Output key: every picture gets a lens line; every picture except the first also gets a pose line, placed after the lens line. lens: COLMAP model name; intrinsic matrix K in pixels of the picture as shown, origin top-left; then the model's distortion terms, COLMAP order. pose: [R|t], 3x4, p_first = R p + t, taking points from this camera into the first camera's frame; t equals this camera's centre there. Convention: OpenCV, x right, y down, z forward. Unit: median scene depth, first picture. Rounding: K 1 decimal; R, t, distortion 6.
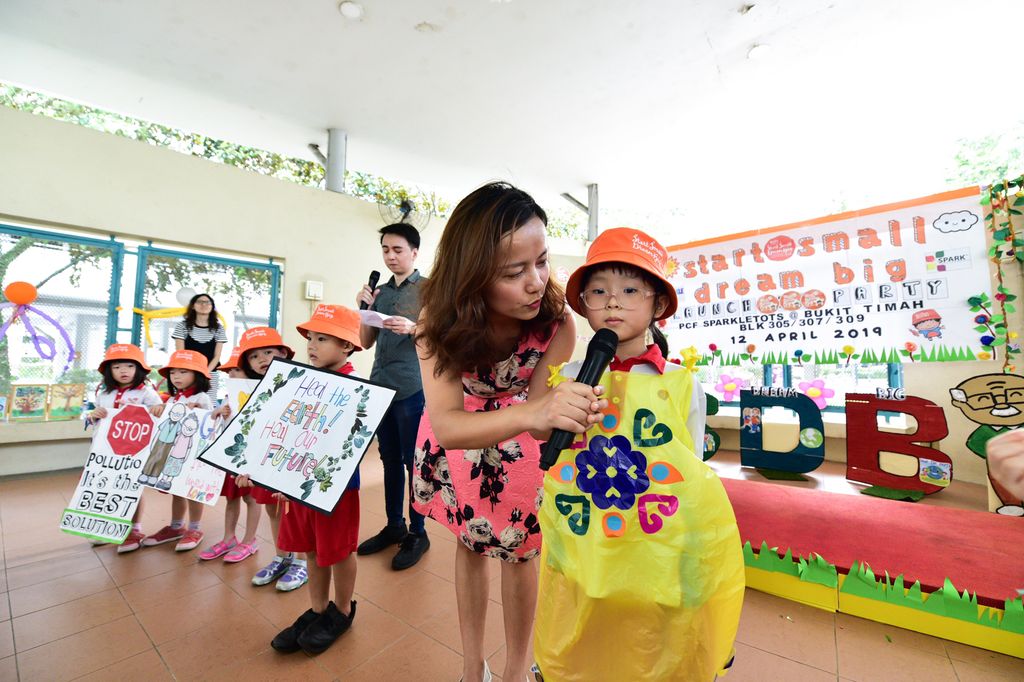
lens RADIAL K [[406.9, 0, 512.0], [0, 406.9, 341.0], [0, 0, 1]] dist [-0.023813, 0.000153]
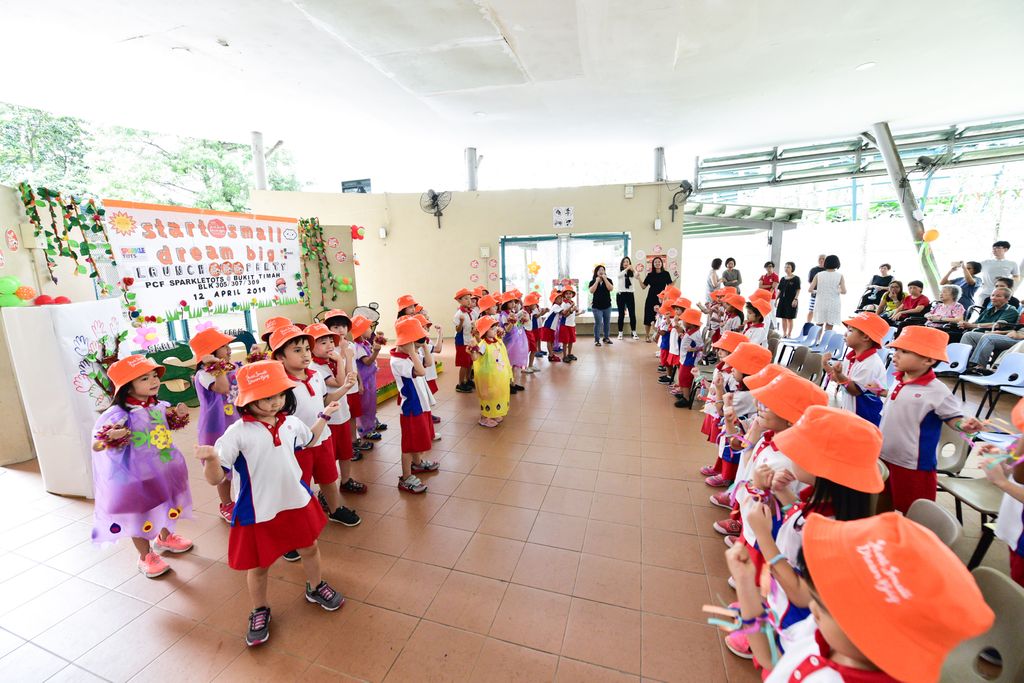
lens RADIAL K [[411.7, 0, 505.0], [0, 411.7, 342.6], [0, 0, 1]] dist [-0.021450, -0.000662]
pose [[-0.320339, -0.159454, 0.933786, -1.069345], [-0.043101, 0.987164, 0.153783, -0.108750], [-0.946322, 0.009016, -0.323100, 0.555322]]
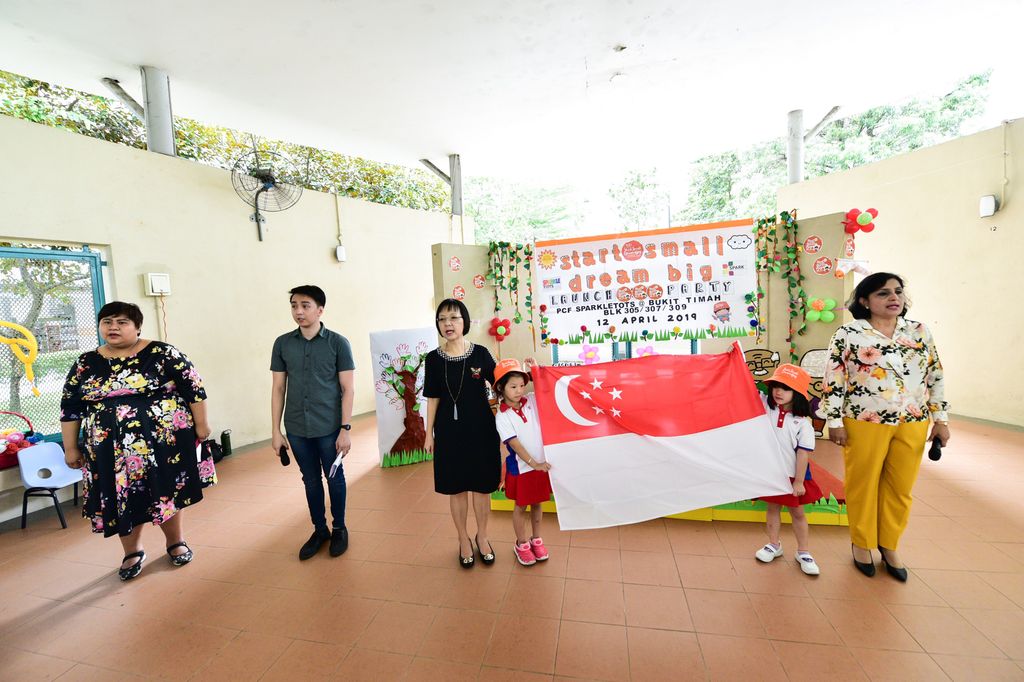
lens RADIAL K [[411.7, 0, 510.4], [0, 411.7, 333.8], [0, 0, 1]] dist [-0.023165, -0.000239]
pose [[0.910633, -0.074866, 0.406378, -0.251227], [0.024518, 0.991507, 0.127722, -0.153548], [-0.412489, -0.106344, 0.904734, -0.049058]]
